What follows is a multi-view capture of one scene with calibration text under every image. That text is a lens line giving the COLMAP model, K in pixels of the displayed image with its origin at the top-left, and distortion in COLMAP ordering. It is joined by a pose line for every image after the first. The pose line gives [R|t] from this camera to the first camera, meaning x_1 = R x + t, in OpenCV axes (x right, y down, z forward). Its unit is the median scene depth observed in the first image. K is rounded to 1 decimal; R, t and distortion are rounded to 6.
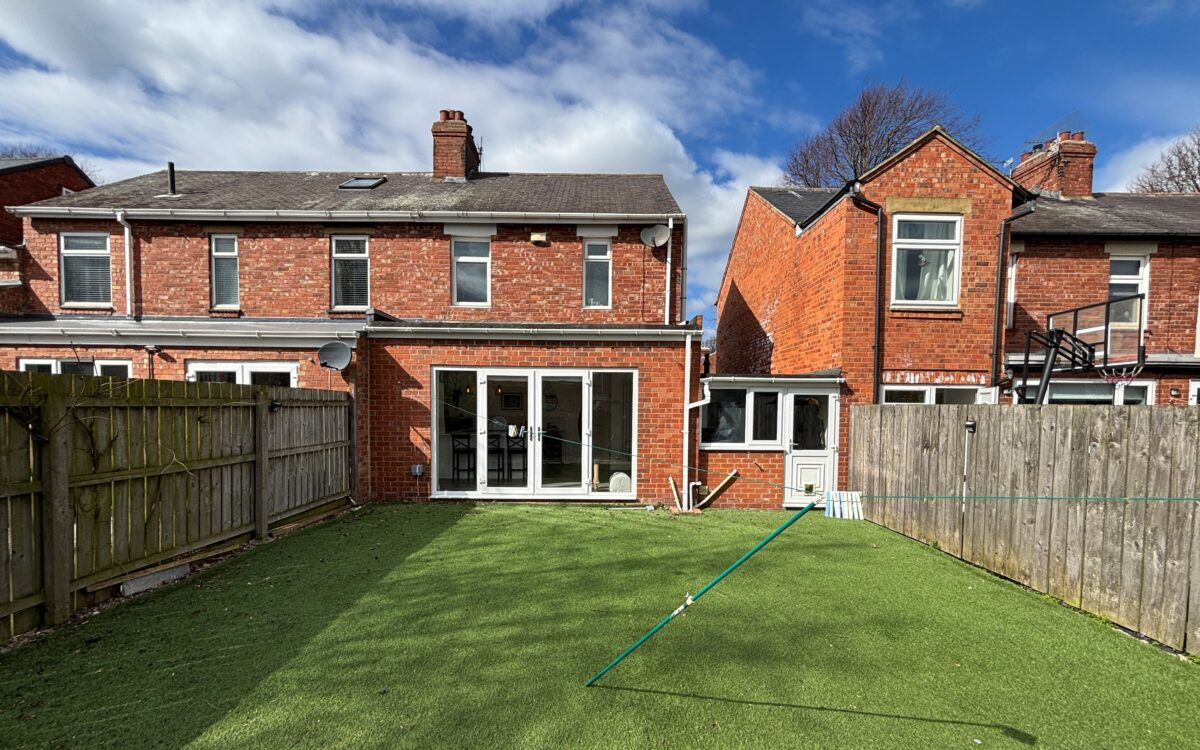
lens RADIAL K [[478.2, 0, 598.1], [0, 478.2, 421.3], [0, 0, 1]] dist [-0.011905, 0.002754]
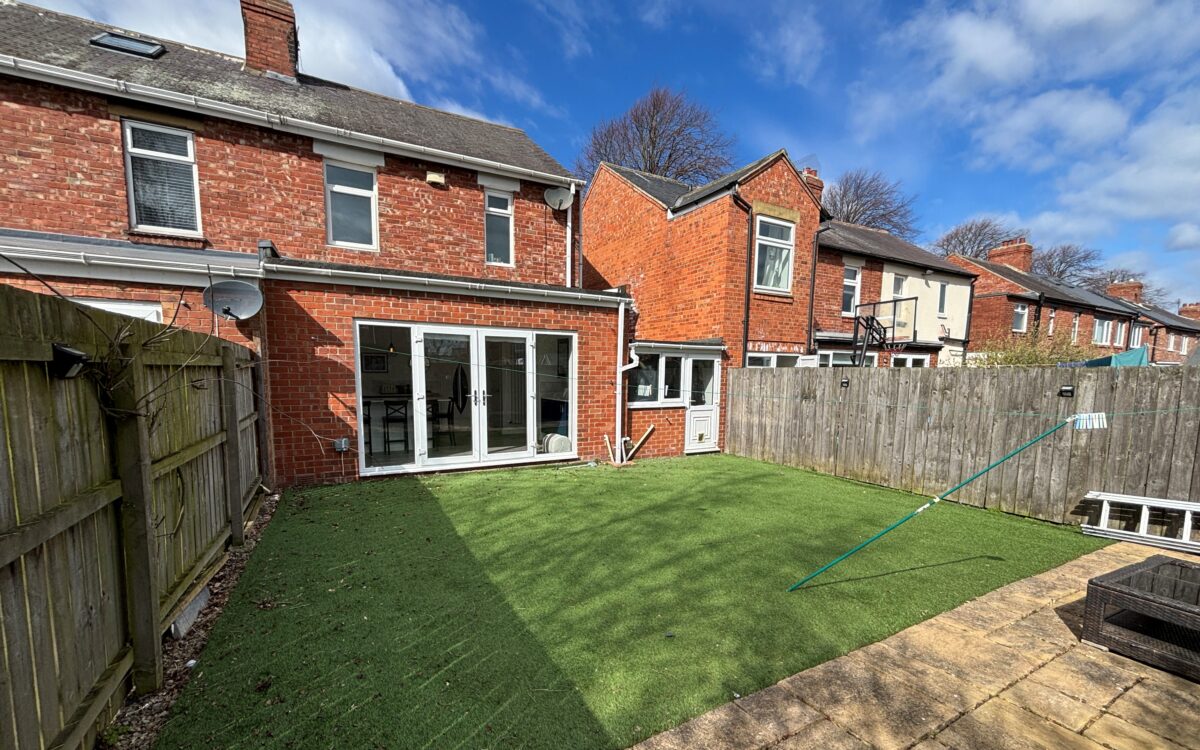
lens RADIAL K [[478.2, 0, 598.1], [0, 478.2, 421.3], [0, 0, 1]] dist [-0.011905, 0.002754]
pose [[0.882170, -0.049054, 0.468370, -0.368166], [0.014549, 0.996924, 0.077010, 0.003651], [-0.470707, -0.061122, 0.880170, 0.059008]]
